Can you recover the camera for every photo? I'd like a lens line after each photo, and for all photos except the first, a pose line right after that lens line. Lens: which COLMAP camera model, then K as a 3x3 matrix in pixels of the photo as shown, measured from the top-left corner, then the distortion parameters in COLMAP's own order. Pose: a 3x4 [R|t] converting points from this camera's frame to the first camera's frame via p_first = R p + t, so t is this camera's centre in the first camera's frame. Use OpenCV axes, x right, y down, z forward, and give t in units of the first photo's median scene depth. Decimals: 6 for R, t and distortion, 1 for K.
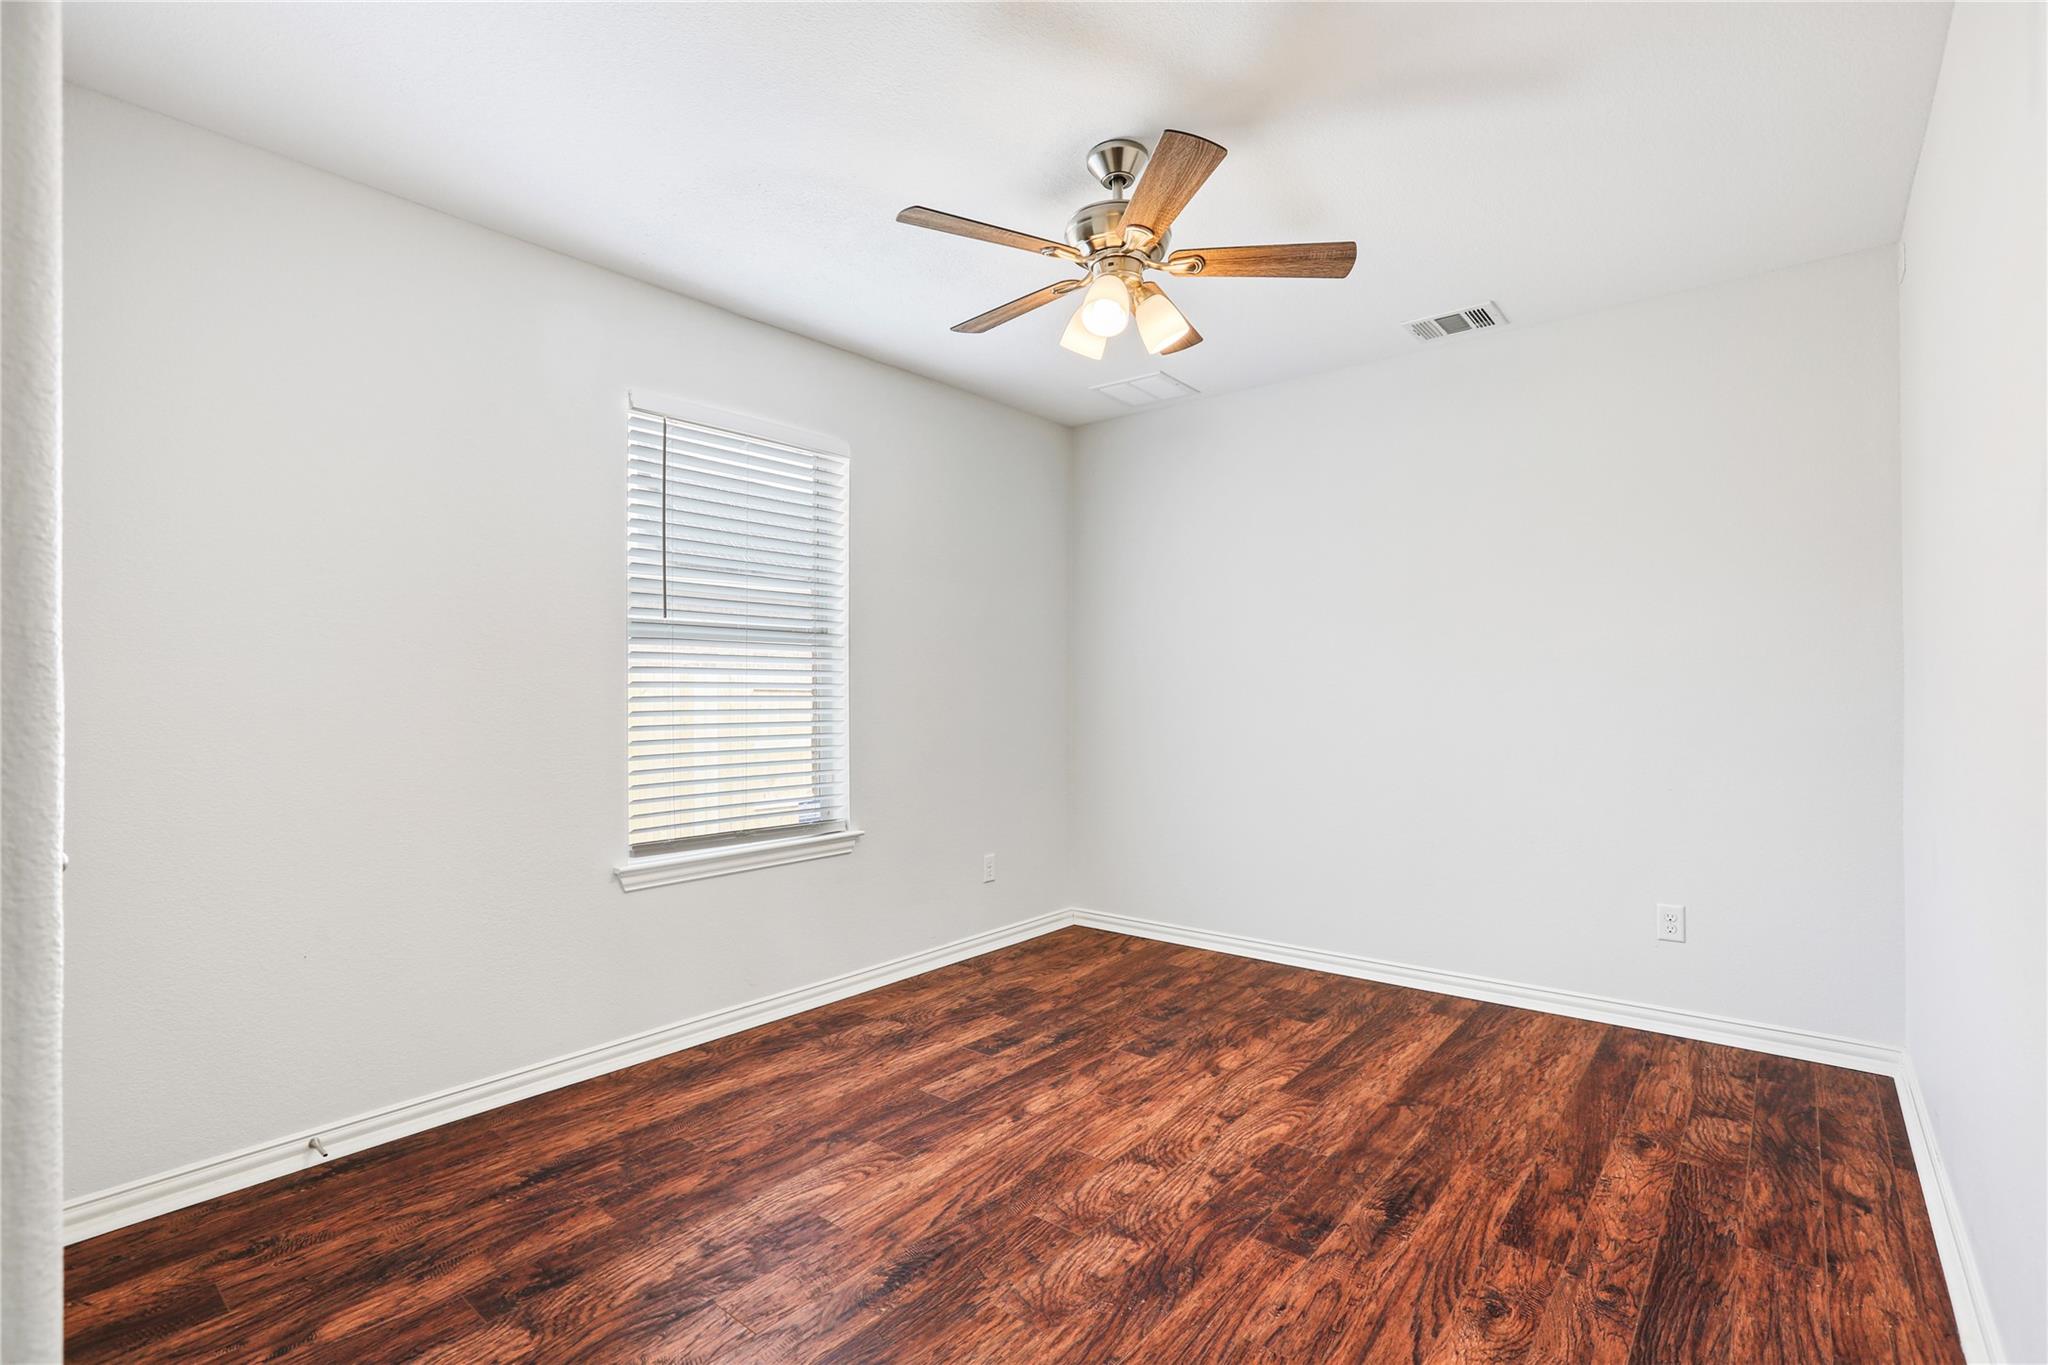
lens RADIAL K [[927.9, 0, 1025.8], [0, 927.9, 689.6], [0, 0, 1]] dist [0.000725, 0.000079]
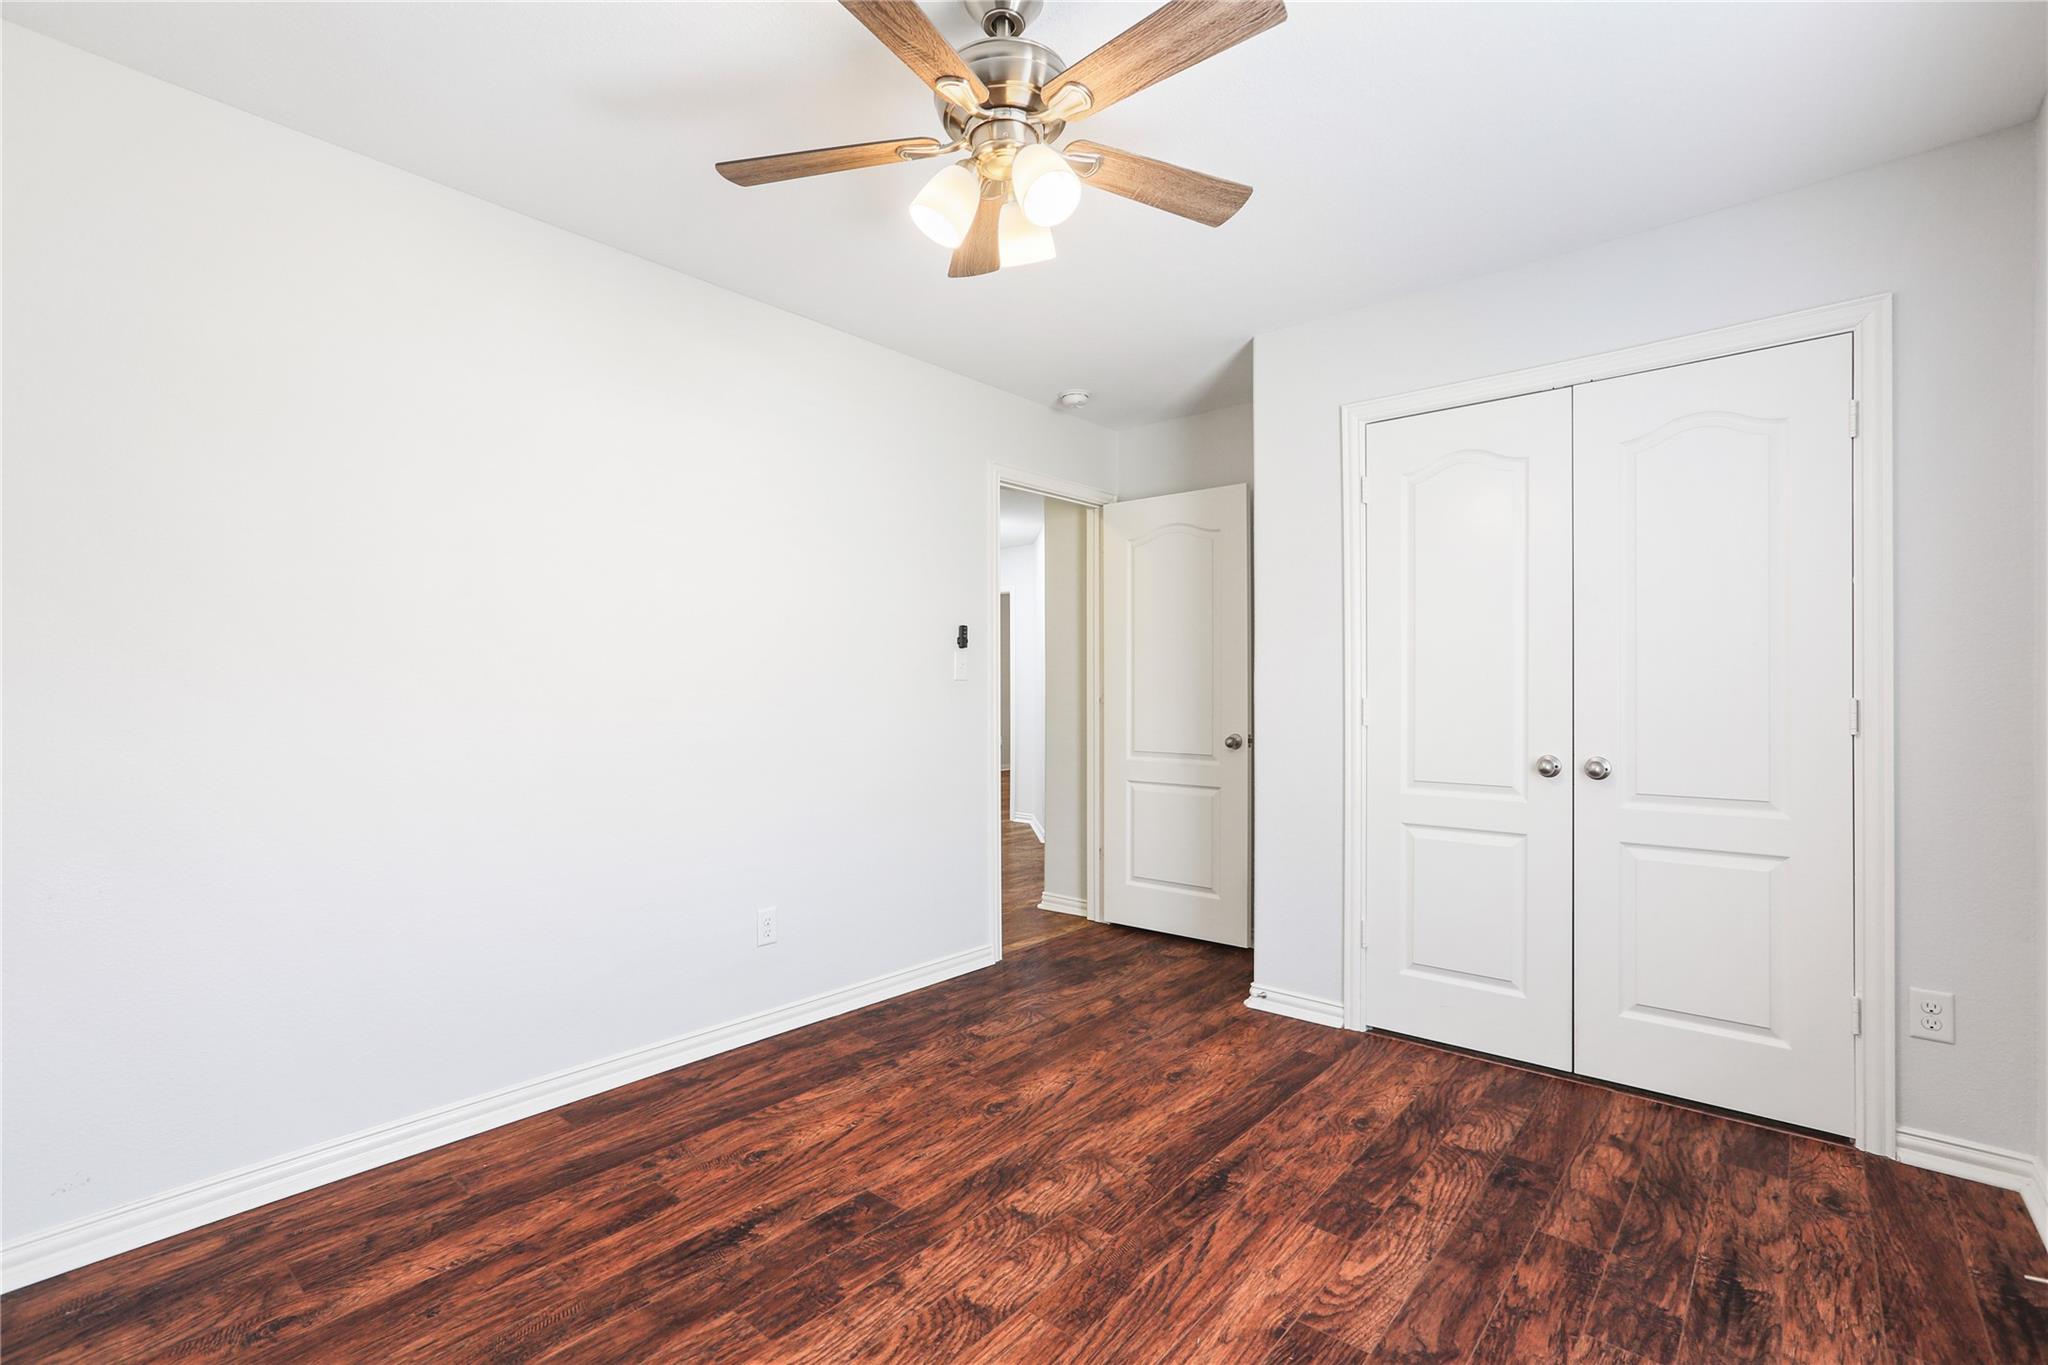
lens RADIAL K [[937.5, 0, 1009.3], [0, 937.5, 688.2], [0, 0, 1]] dist [-0.012862, 0.001639]
pose [[-0.999619, 0.007664, 0.026511, 0.087258], [0.007503, 0.999953, -0.006167, 0.002854], [-0.026557, -0.005966, -0.999629, 2.002036]]
